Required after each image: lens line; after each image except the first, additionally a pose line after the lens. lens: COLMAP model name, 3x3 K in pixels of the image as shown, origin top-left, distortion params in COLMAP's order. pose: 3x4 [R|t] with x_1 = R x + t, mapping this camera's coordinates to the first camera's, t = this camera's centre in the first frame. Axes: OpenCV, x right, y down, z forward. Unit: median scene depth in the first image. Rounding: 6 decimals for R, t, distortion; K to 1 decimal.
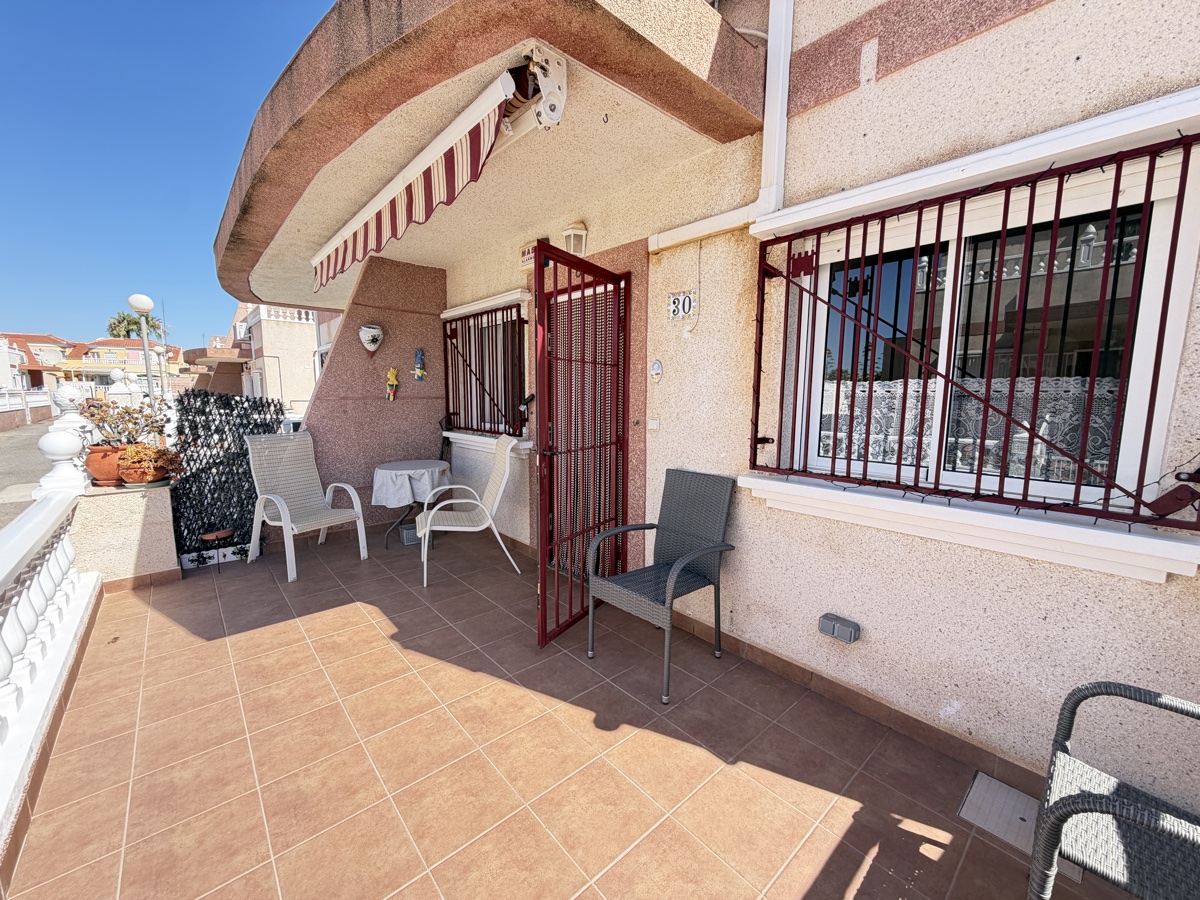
lens RADIAL K [[475.7, 0, 598.3], [0, 475.7, 451.4], [0, 0, 1]] dist [0.000258, -0.000124]
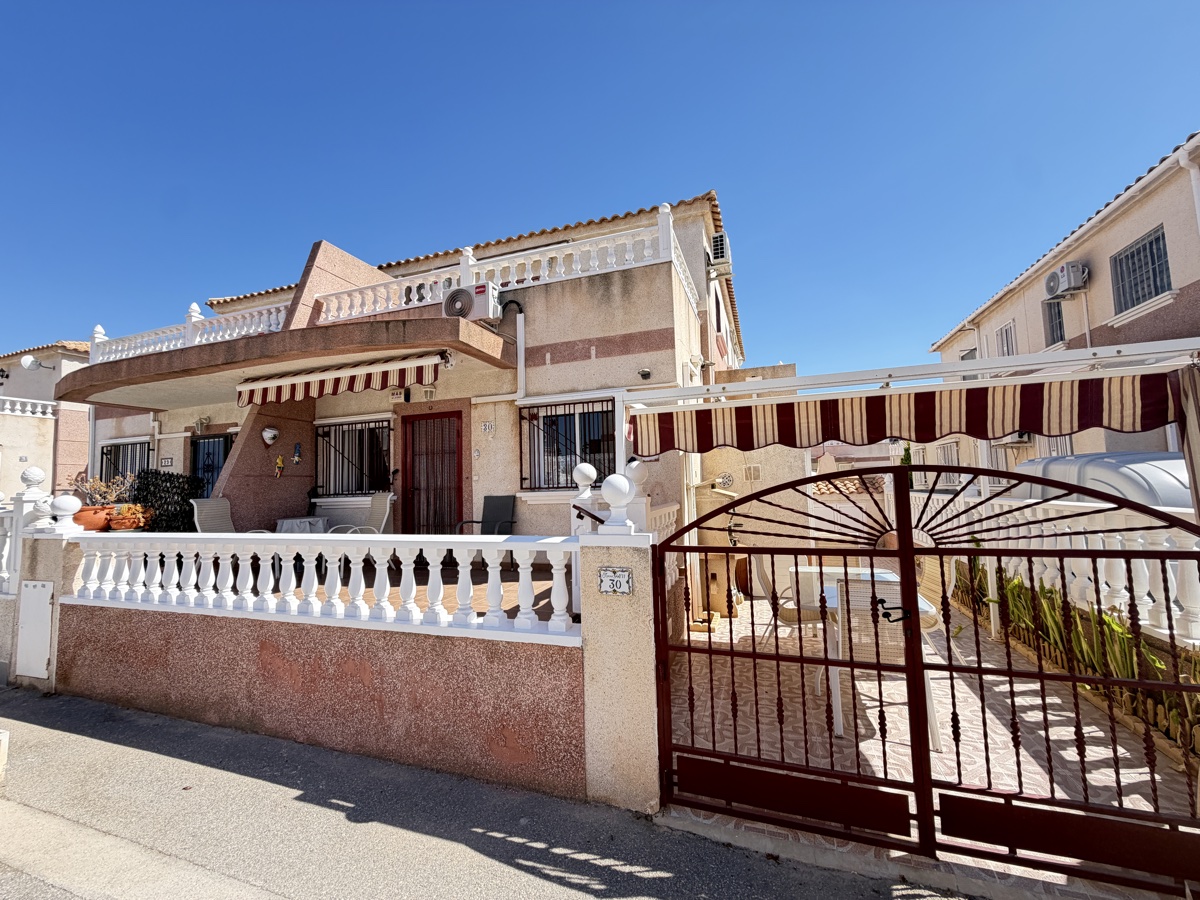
lens RADIAL K [[475.7, 0, 598.3], [0, 475.7, 451.4], [0, 0, 1]] dist [0.000258, -0.000124]
pose [[0.866758, 0.003144, 0.498718, -0.603473], [0.097406, 0.979655, -0.175466, 0.324506], [-0.489124, 0.200665, 0.848818, -1.442728]]
